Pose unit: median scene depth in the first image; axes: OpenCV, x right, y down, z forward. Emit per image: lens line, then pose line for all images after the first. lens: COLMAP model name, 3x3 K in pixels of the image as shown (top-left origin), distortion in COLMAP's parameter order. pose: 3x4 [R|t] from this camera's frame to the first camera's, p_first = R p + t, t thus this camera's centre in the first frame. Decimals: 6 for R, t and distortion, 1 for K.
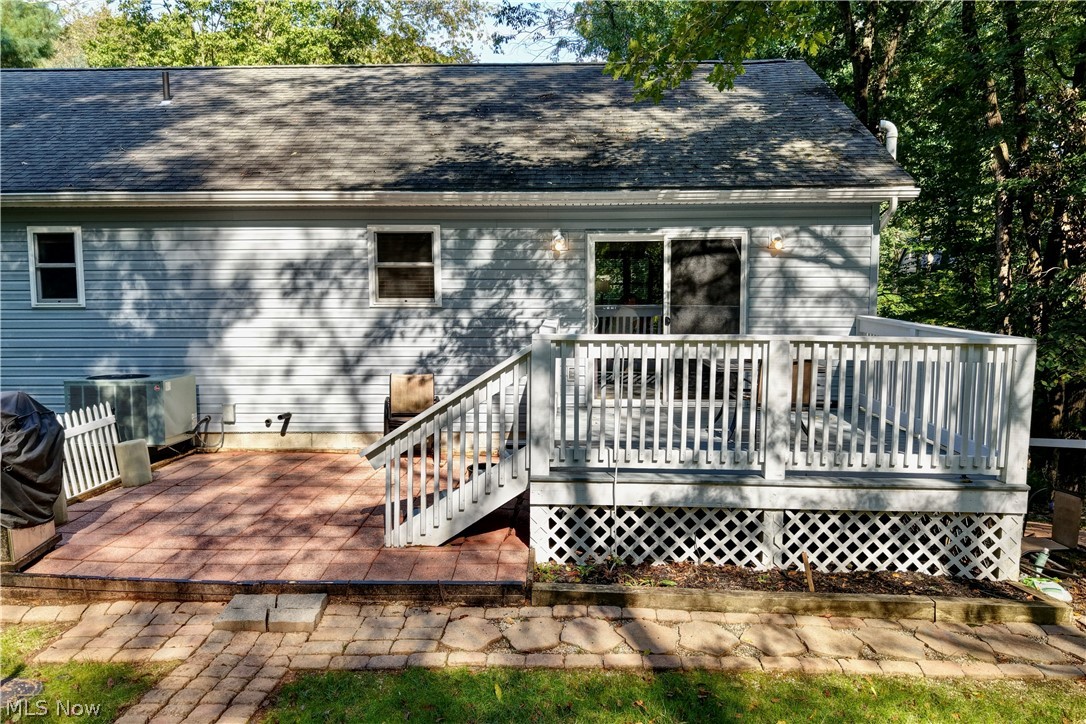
lens RADIAL K [[781.4, 0, 543.0], [0, 781.4, 362.0], [0, 0, 1]] dist [0.007698, 0.001461]
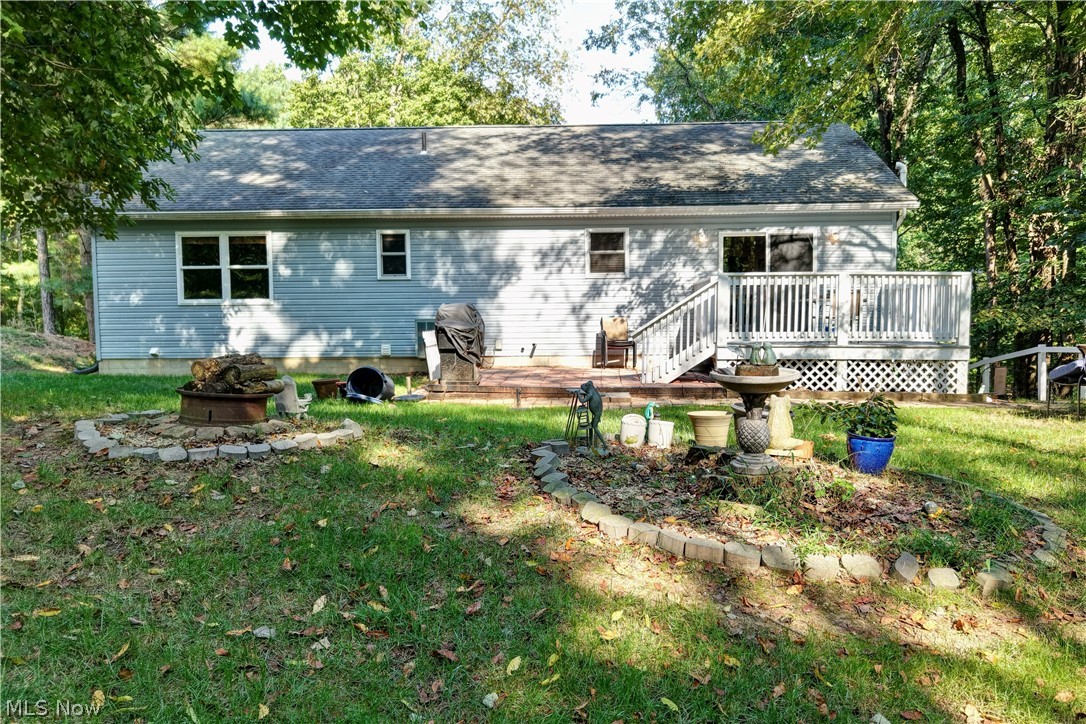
lens RADIAL K [[721.2, 0, 601.7], [0, 721.2, 361.0], [0, 0, 1]] dist [0.020434, -0.027838]
pose [[0.999960, -0.007804, 0.004395, -0.199457], [0.007913, 0.999646, -0.025403, 0.144895], [-0.004195, 0.025437, 0.999668, -0.511355]]
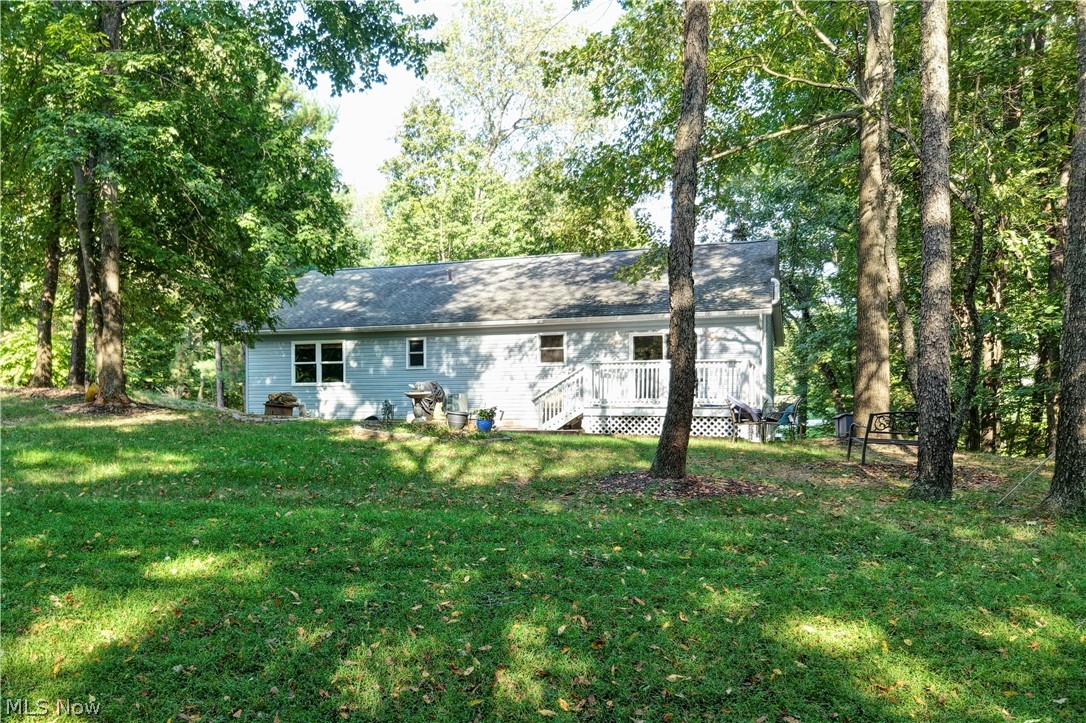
lens RADIAL K [[781.4, 0, 543.0], [0, 781.4, 361.5], [0, 0, 1]] dist [0.007698, 0.001461]
pose [[0.969243, -0.022671, -0.245058, 0.372671], [-0.013658, 0.989258, -0.145538, 0.267110], [0.245725, 0.144408, 0.958522, -1.299045]]
